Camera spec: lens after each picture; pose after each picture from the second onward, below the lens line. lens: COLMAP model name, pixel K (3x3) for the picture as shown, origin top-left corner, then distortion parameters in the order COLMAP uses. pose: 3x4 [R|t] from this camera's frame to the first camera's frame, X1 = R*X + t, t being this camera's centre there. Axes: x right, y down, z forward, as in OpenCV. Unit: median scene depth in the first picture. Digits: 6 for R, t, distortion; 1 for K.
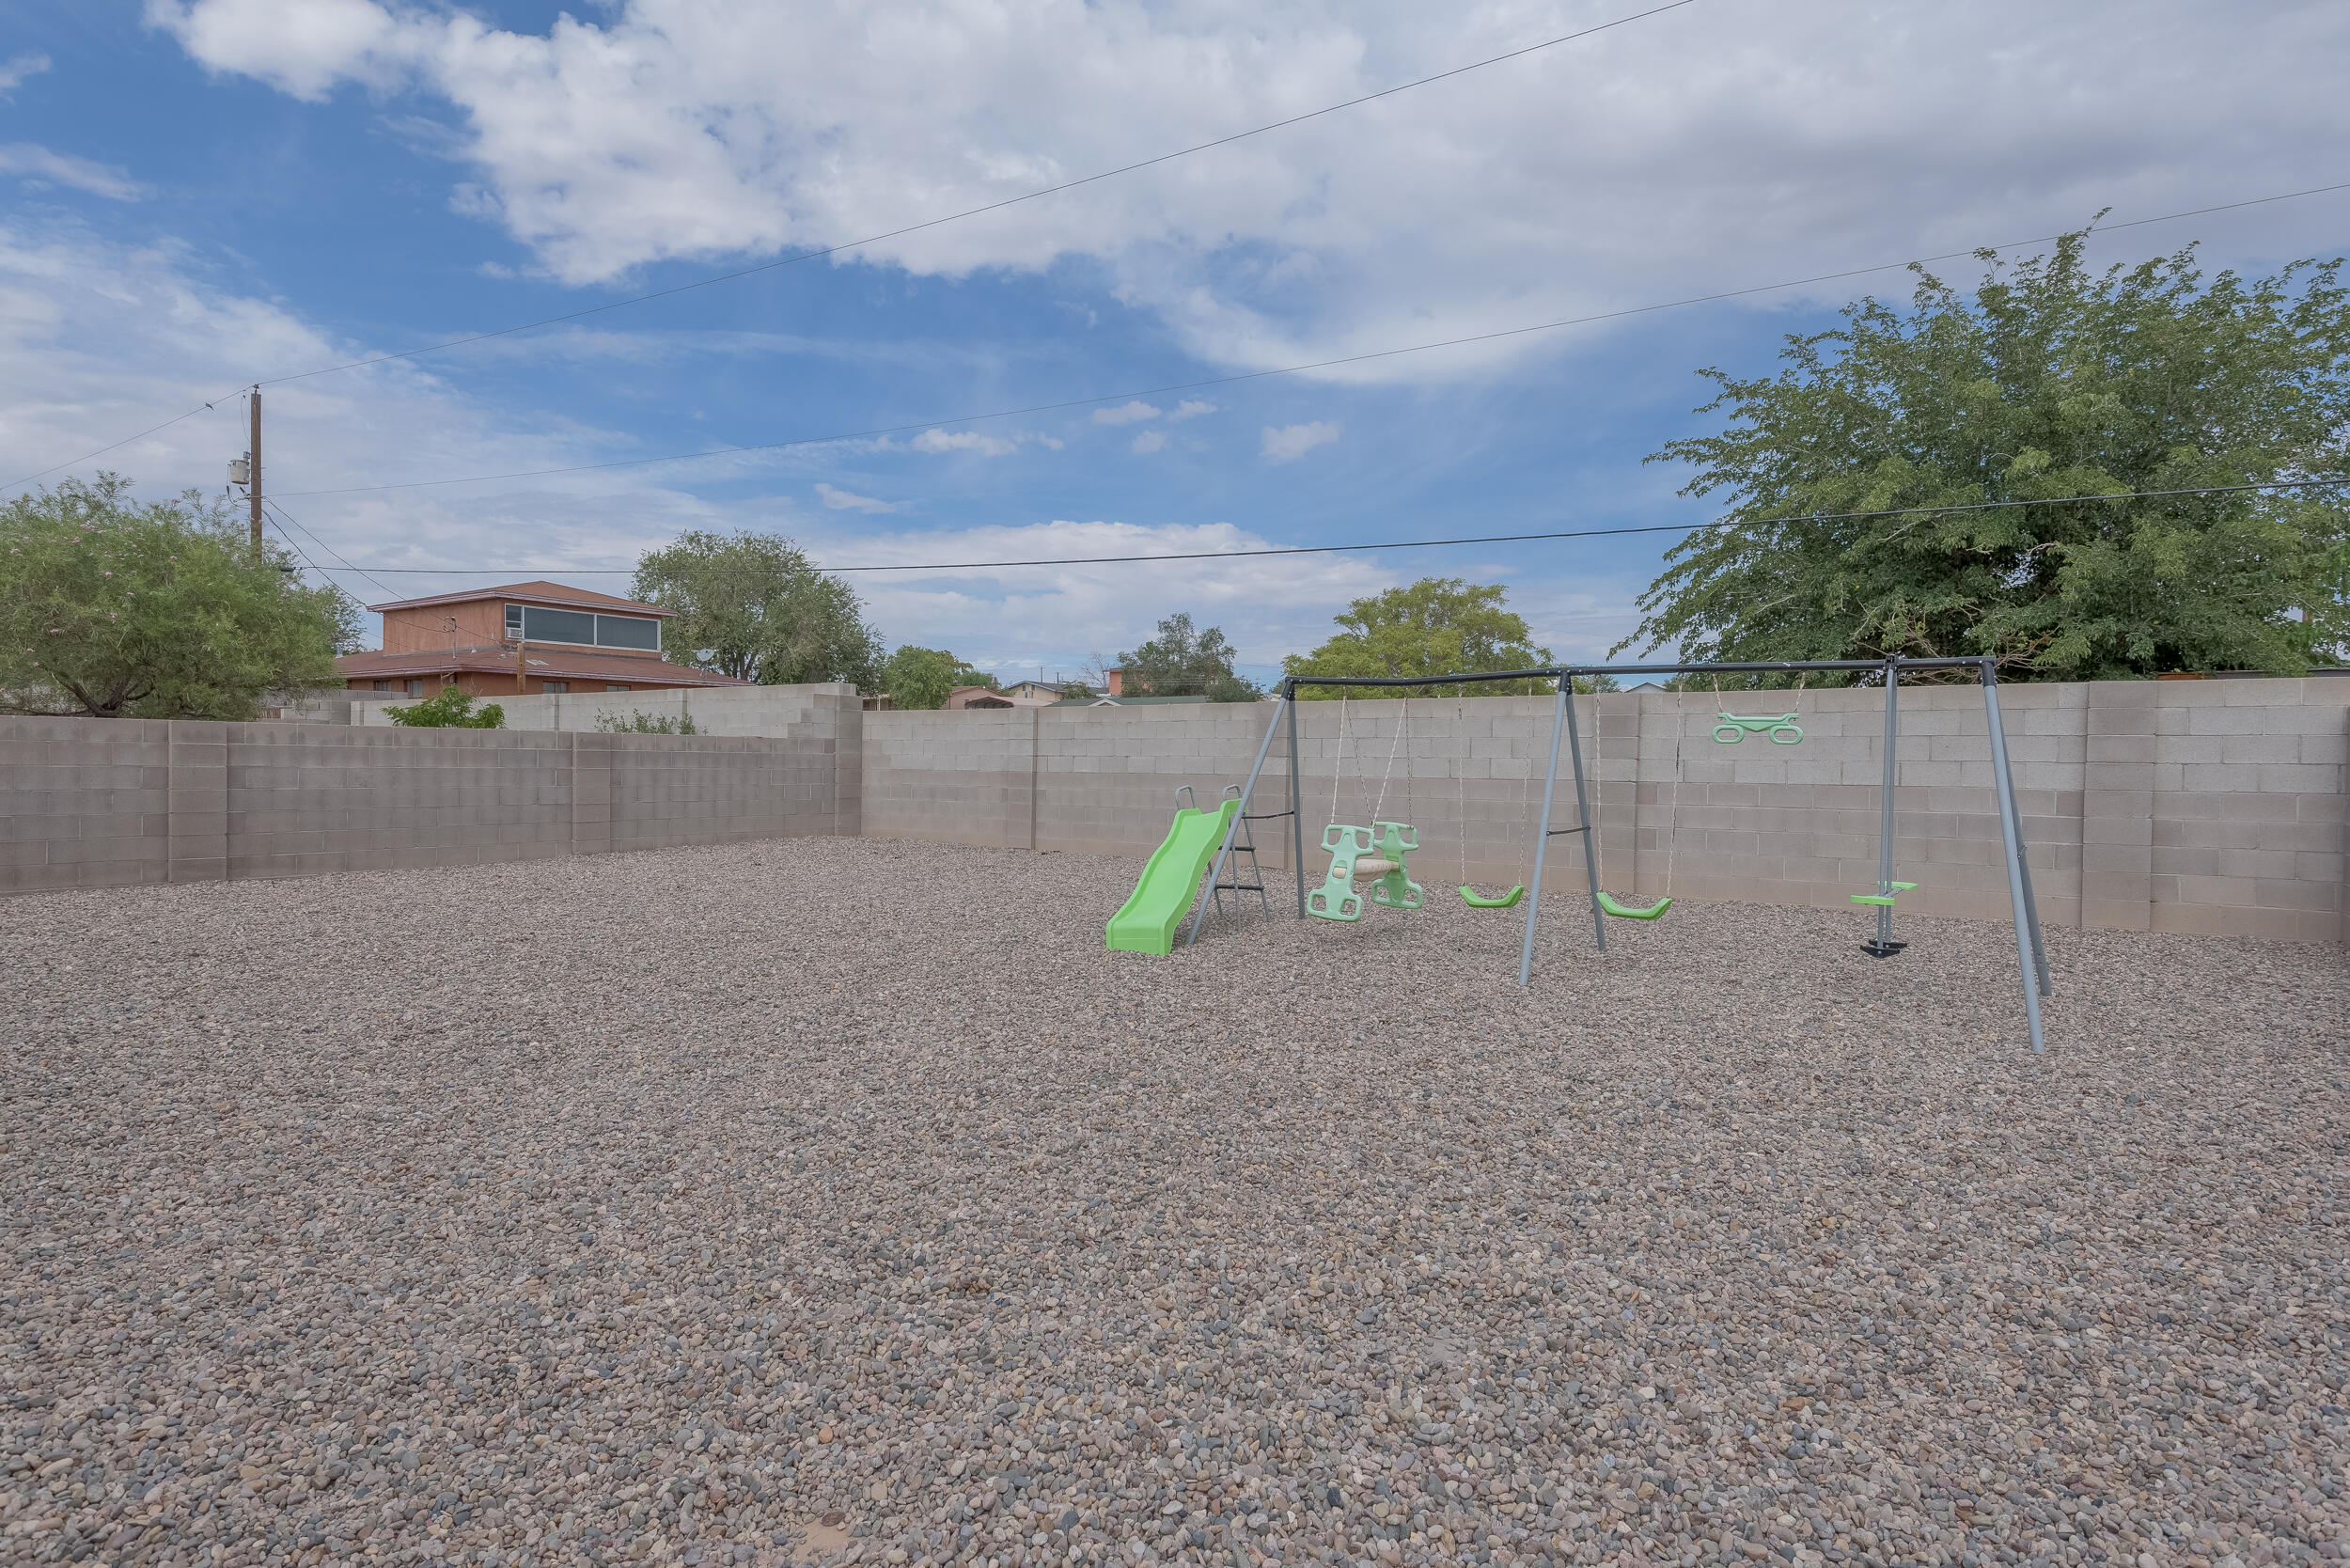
lens RADIAL K [[1239.9, 0, 1193.8], [0, 1239.9, 786.9], [0, 0, 1]] dist [0.019197, -0.001985]
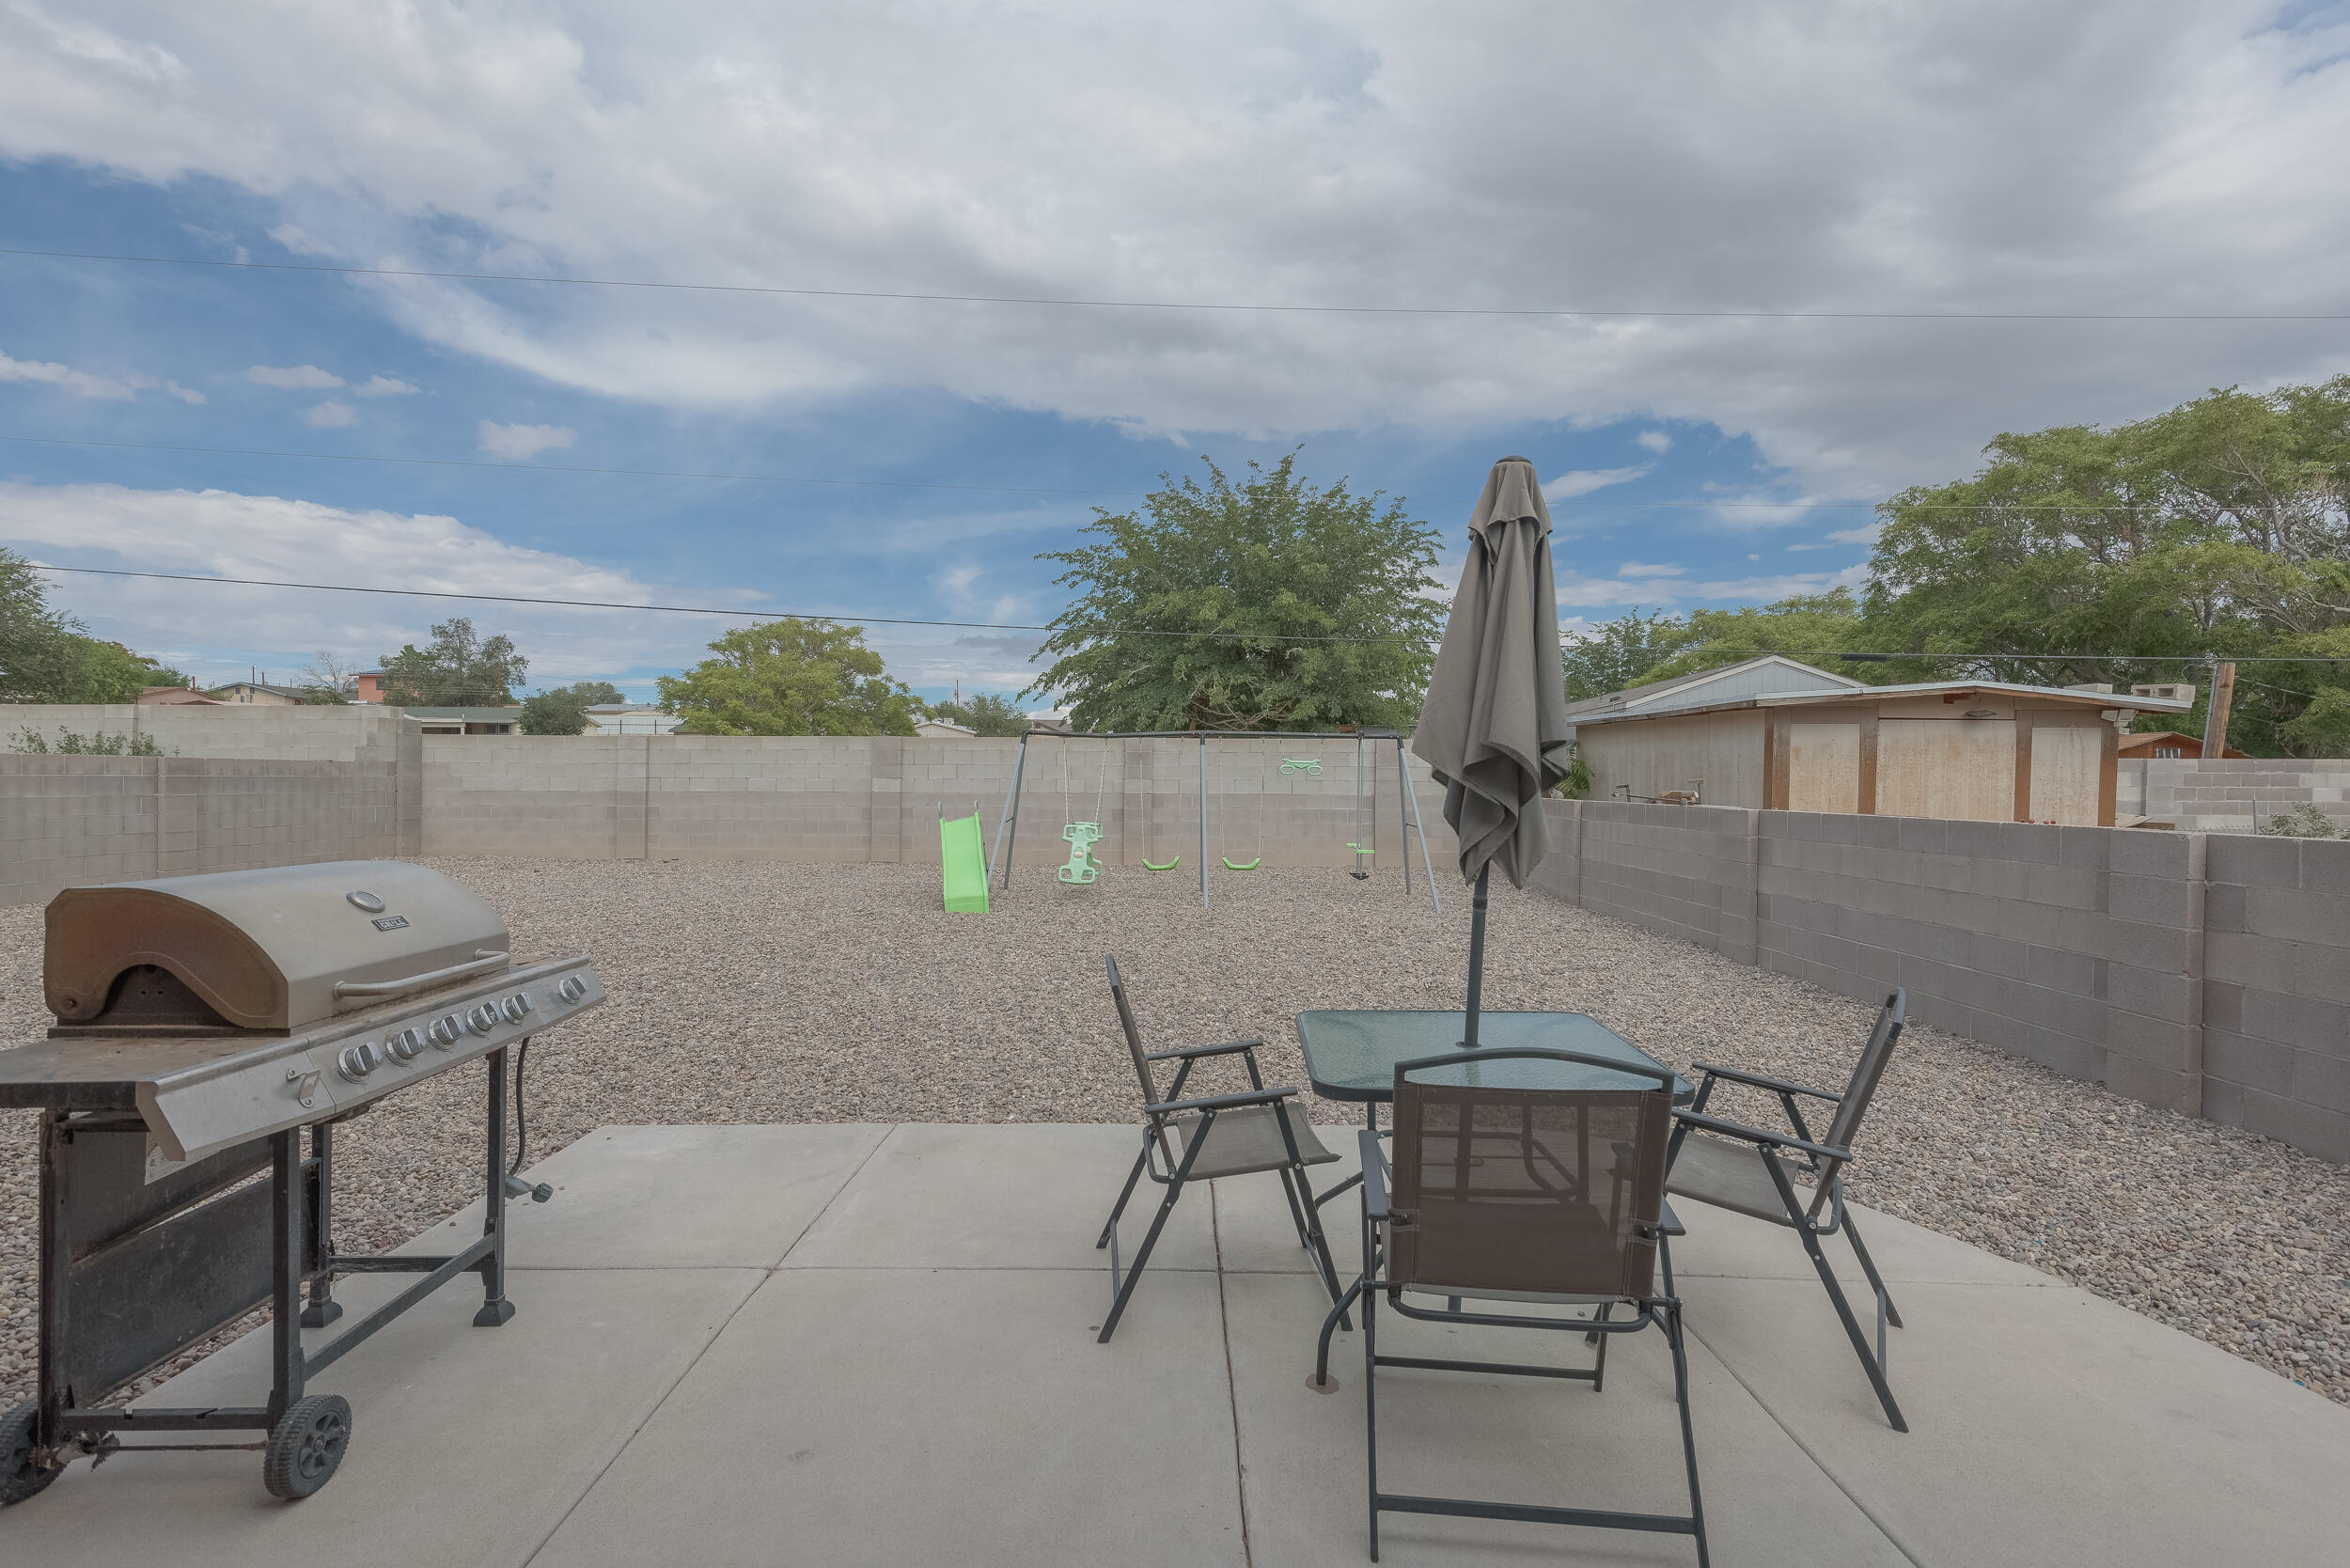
lens RADIAL K [[1147.1, 0, 1162.5], [0, 1147.1, 789.5], [0, 0, 1]] dist [0.006919, -0.009770]
pose [[0.814031, -0.013172, 0.580672, -0.151310], [0.014708, 0.999890, 0.002062, -0.003873], [-0.580635, 0.006862, 0.814135, -0.064085]]
